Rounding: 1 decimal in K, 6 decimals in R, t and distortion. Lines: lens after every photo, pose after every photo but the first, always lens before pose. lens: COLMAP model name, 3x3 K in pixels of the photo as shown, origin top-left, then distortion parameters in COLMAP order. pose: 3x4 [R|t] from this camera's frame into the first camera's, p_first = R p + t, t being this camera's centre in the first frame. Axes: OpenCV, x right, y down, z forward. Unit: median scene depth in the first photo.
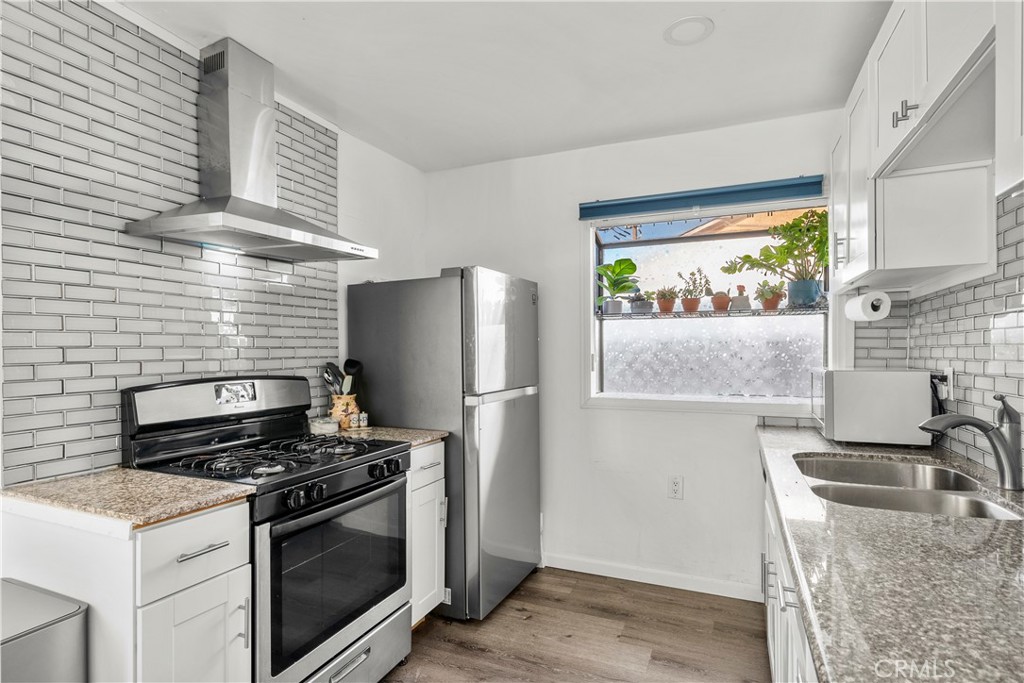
lens RADIAL K [[519.5, 0, 513.4], [0, 519.5, 353.0], [0, 0, 1]] dist [0.001217, 0.000623]
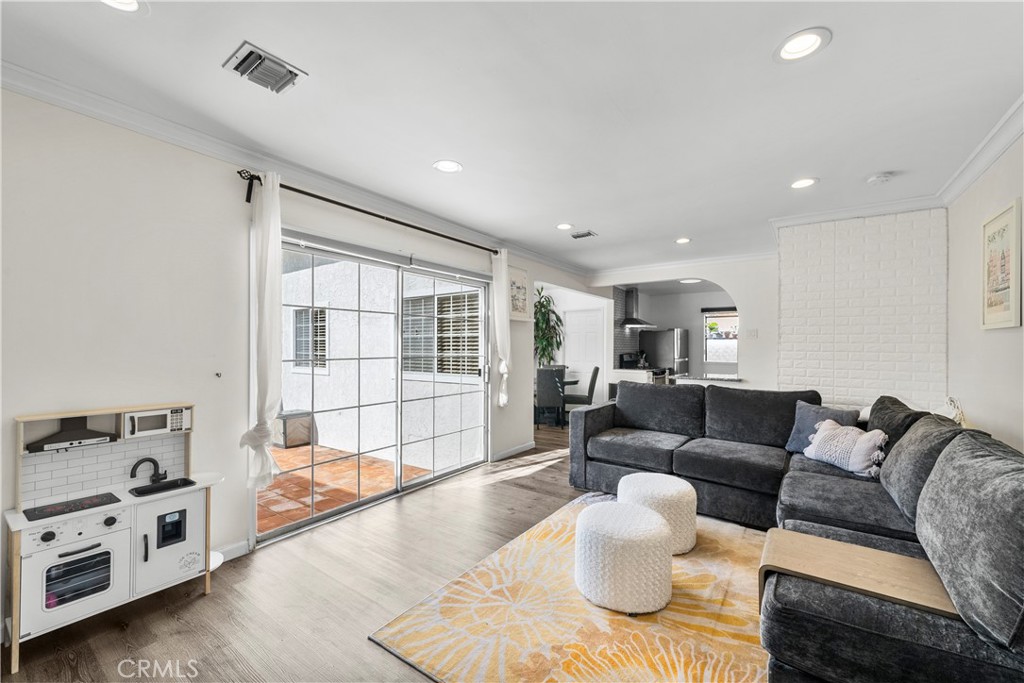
lens RADIAL K [[414.9, 0, 498.5], [0, 414.9, 345.1], [0, 0, 1]] dist [0.000887, 0.000759]
pose [[0.973723, 0.010487, -0.227495, -0.701551], [-0.013015, 0.999869, -0.009612, 0.020748], [0.227364, 0.012320, 0.973732, -2.552591]]
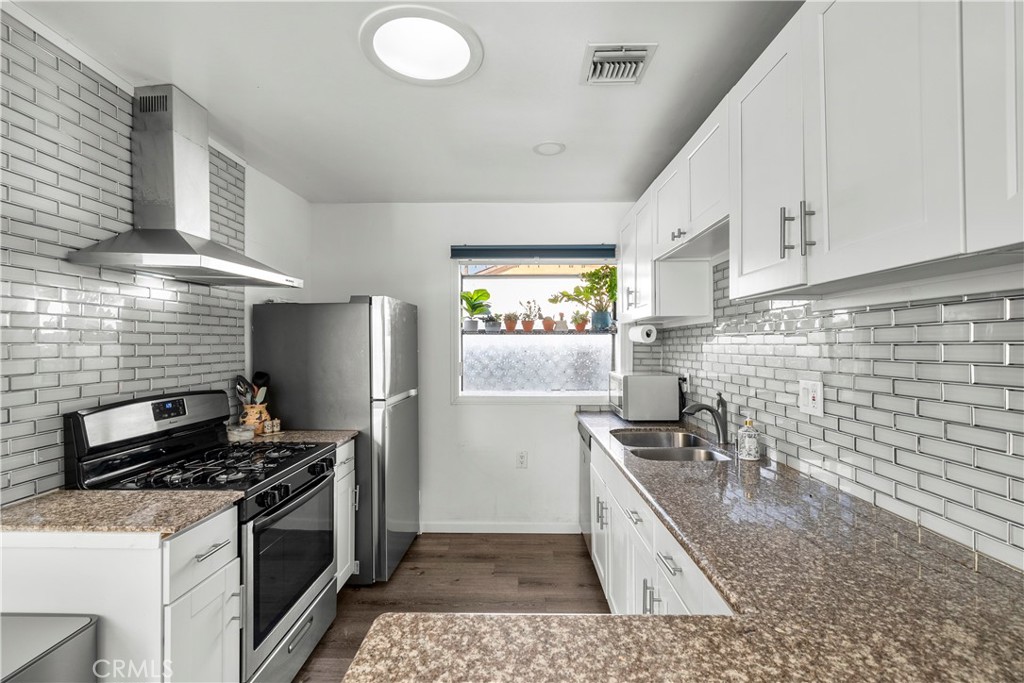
lens RADIAL K [[453.7, 0, 509.6], [0, 453.7, 344.6], [0, 0, 1]] dist [-0.005038, 0.000246]
pose [[0.926059, 0.002346, 0.377372, -0.190314], [0.000126, 0.999979, -0.006526, -0.041692], [-0.377379, 0.006091, 0.926039, -0.109029]]
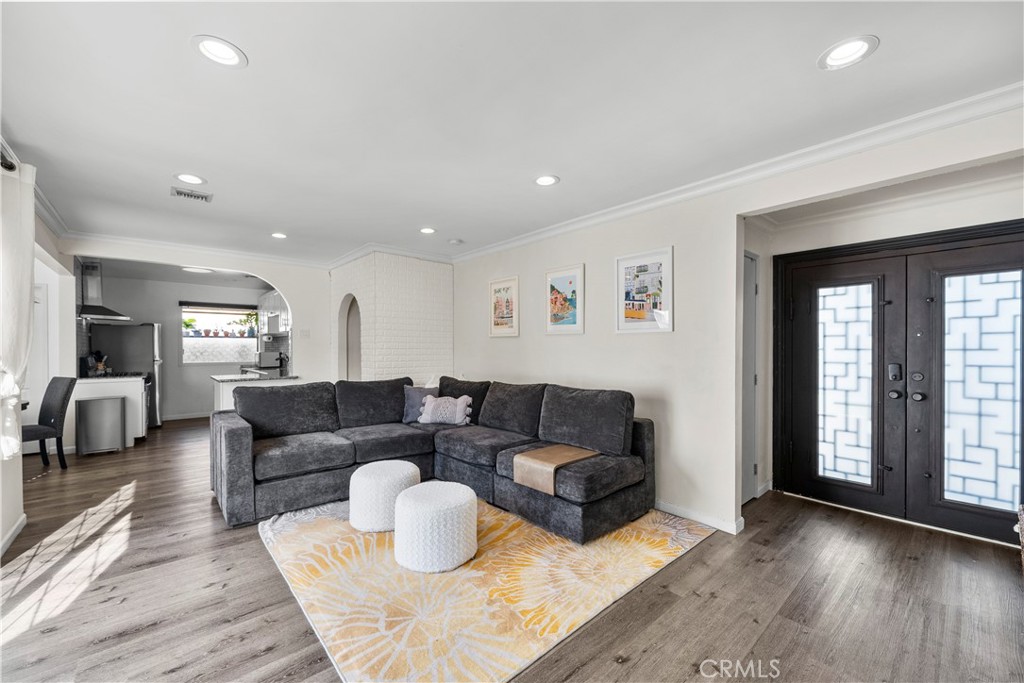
lens RADIAL K [[414.9, 0, 515.6], [0, 414.9, 347.5], [0, 0, 1]] dist [0.000887, 0.000759]
pose [[0.424844, 0.004233, 0.905257, -1.504552], [0.005457, 0.999959, -0.007237, 0.024978], [-0.905250, 0.008015, 0.424803, -2.234647]]
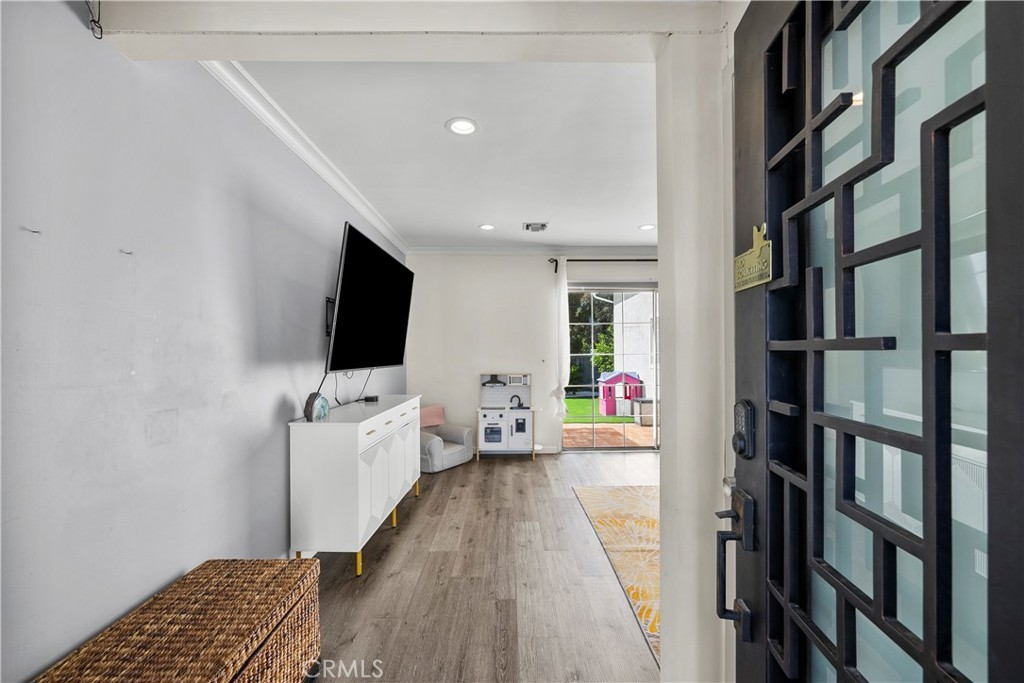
lens RADIAL K [[414.9, 0, 516.4], [0, 414.9, 348.0], [0, 0, 1]] dist [0.000887, 0.000759]
pose [[0.406103, 0.005088, -0.913813, 0.230275], [-0.003675, 0.999986, 0.003935, 0.021081], [0.913820, 0.001760, 0.406116, -2.688554]]
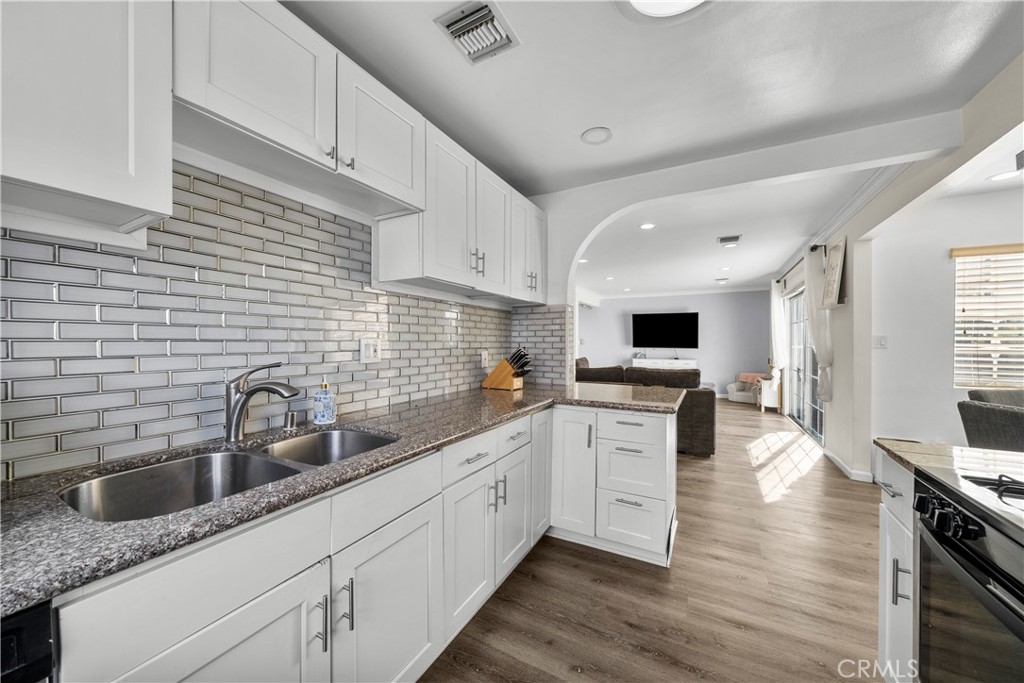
lens RADIAL K [[368.6, 0, 522.4], [0, 368.6, 344.1], [0, 0, 1]] dist [0.005455, 0.000093]
pose [[-0.998140, 0.004851, 0.060772, 0.115515], [0.005421, 0.999943, 0.009223, 0.011676], [-0.060724, 0.009536, -0.998109, 1.031238]]
